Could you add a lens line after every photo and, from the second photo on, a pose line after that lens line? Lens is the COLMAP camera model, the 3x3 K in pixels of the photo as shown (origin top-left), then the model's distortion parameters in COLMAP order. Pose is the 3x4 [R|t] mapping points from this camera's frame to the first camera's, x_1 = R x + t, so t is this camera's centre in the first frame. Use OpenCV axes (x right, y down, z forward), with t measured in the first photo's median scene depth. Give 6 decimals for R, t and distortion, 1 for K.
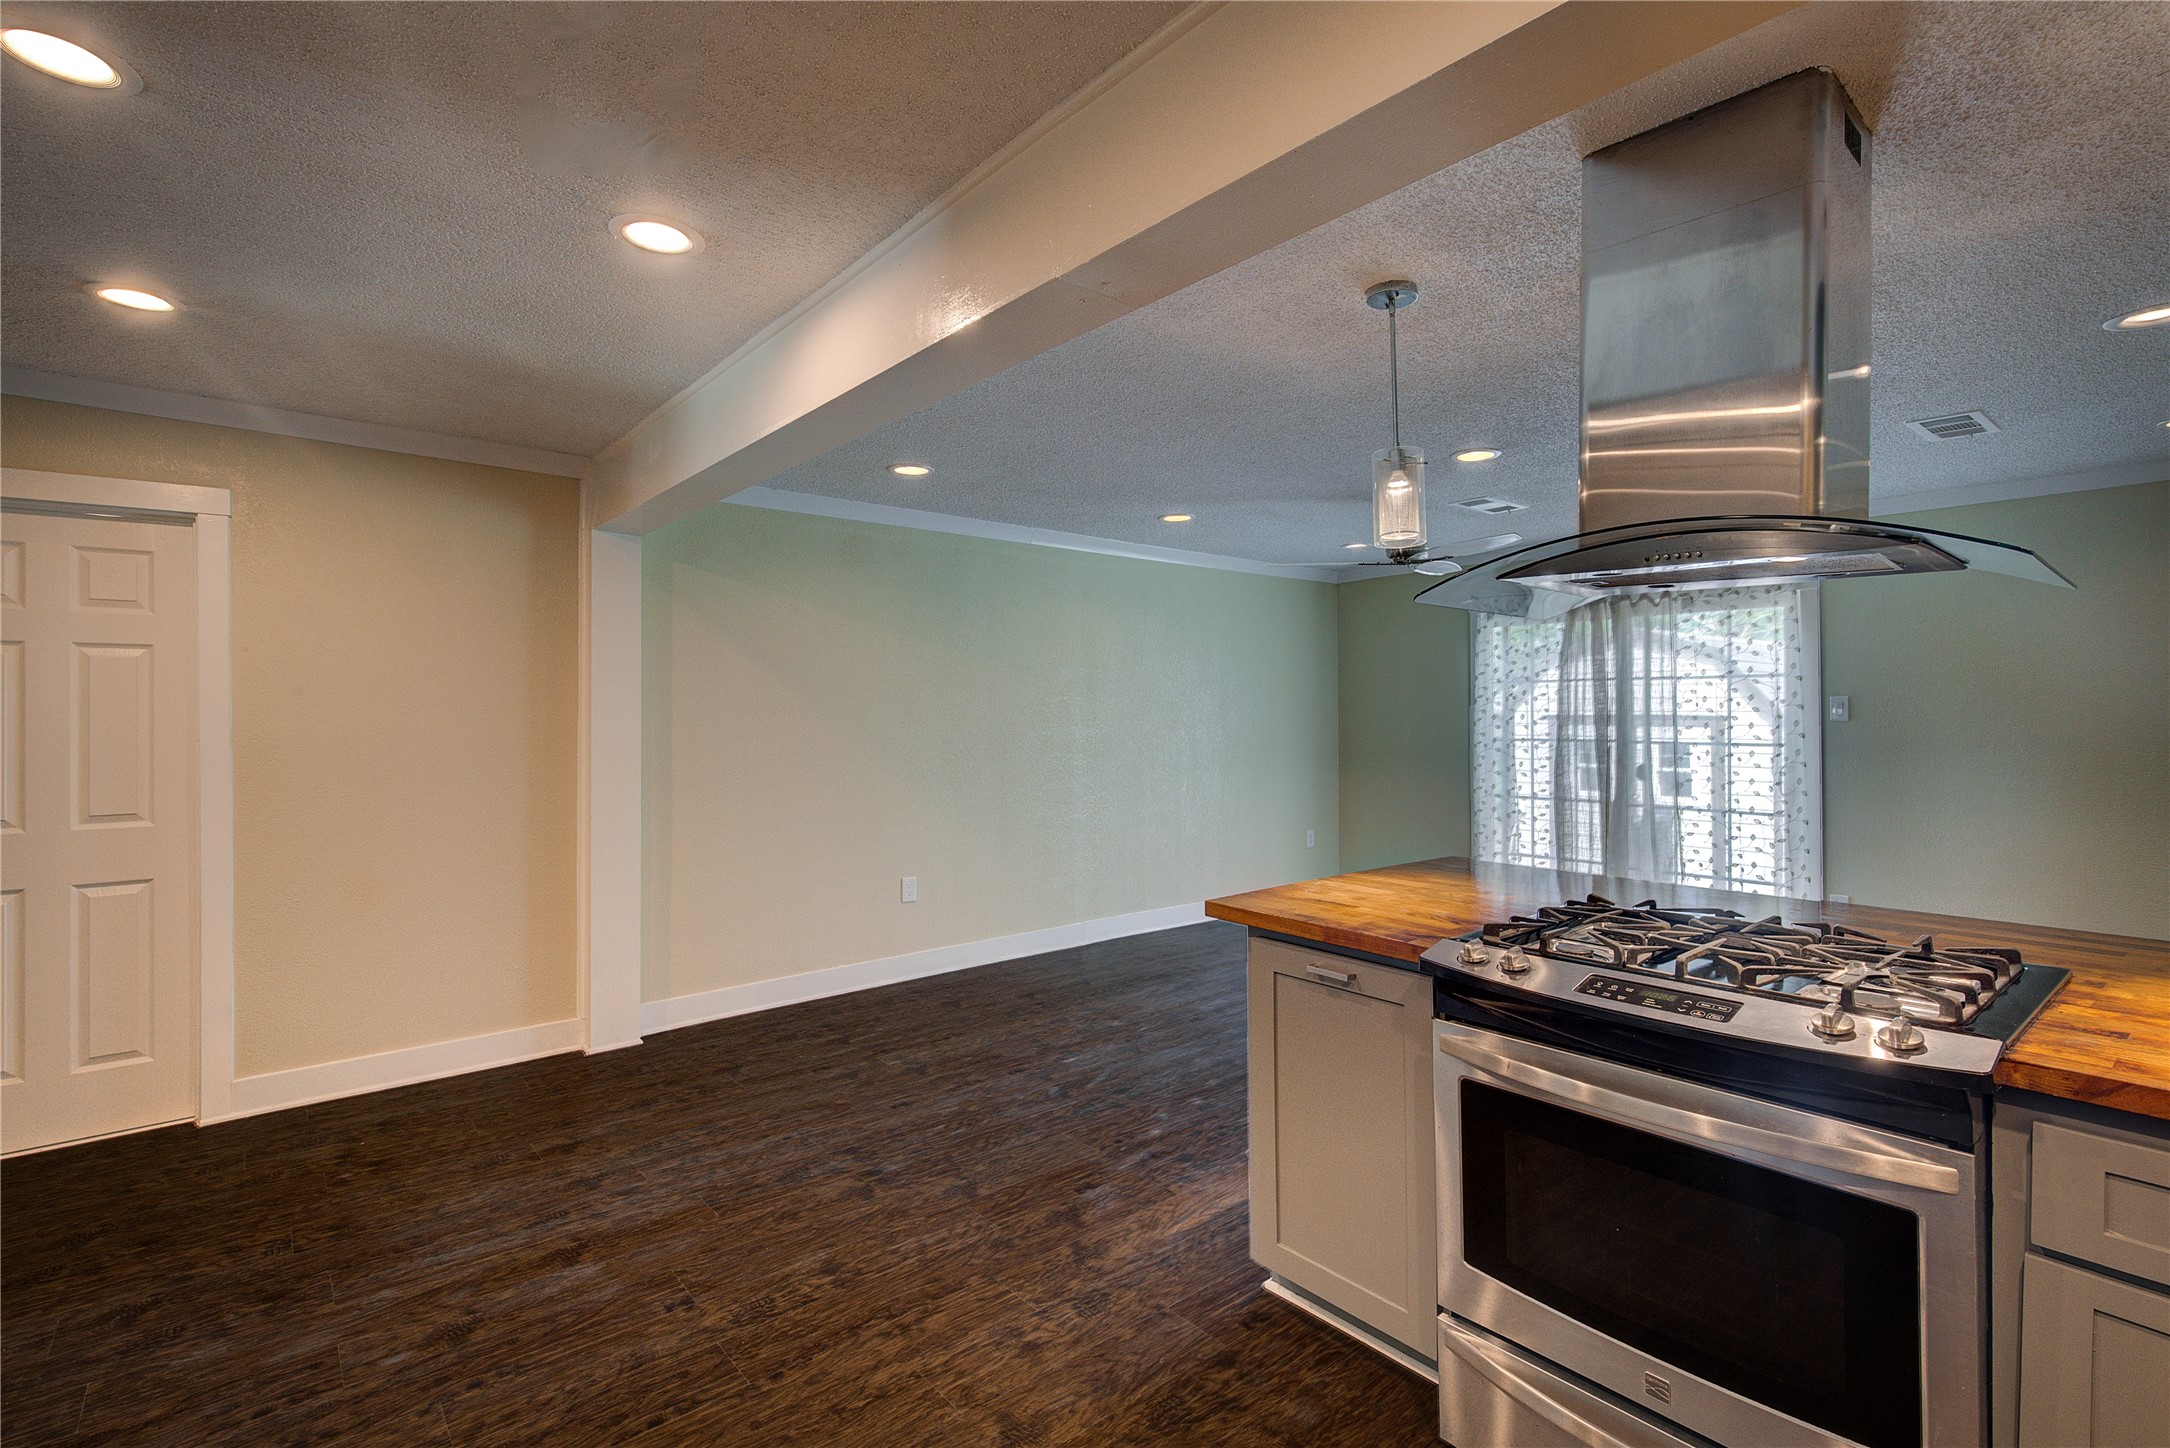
lens RADIAL K [[1005.8, 0, 1098.0], [0, 1005.8, 708.6], [0, 0, 1]] dist [-0.000456, -0.000034]
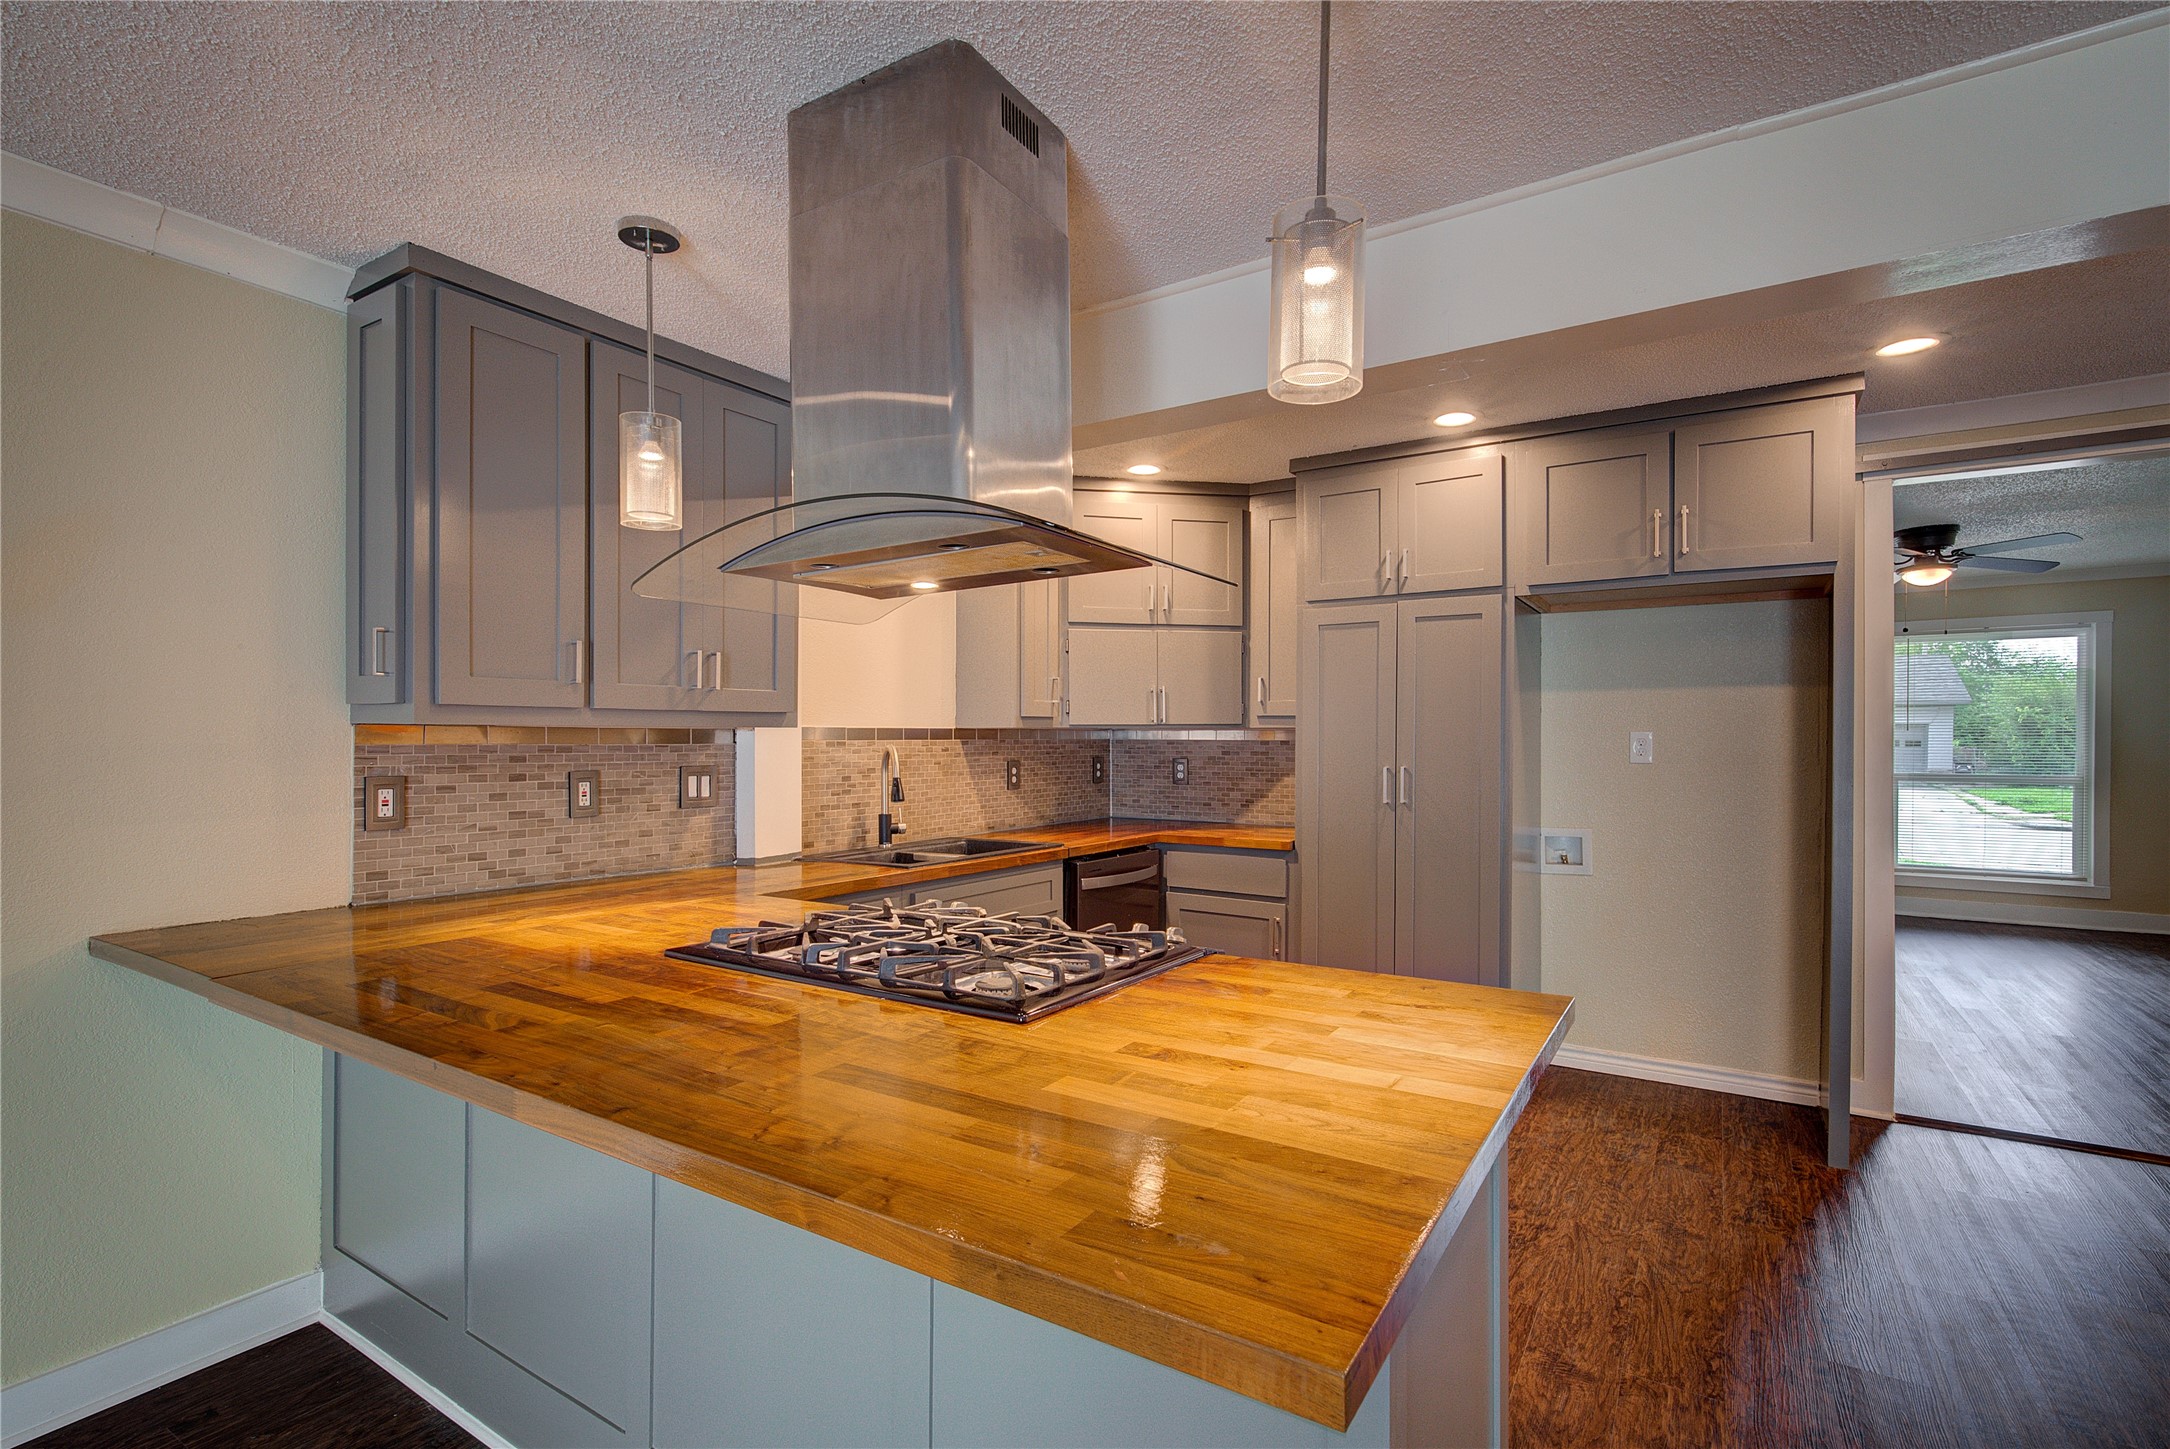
lens RADIAL K [[1005.4, 0, 1085.0], [0, 1005.4, 724.5], [0, 0, 1]] dist [-0.002724, -0.000398]
pose [[-0.954491, 0.001871, -0.298233, 0.626626], [0.006192, 0.999889, -0.013543, 0.023277], [0.298175, -0.014773, -0.954397, 1.601491]]
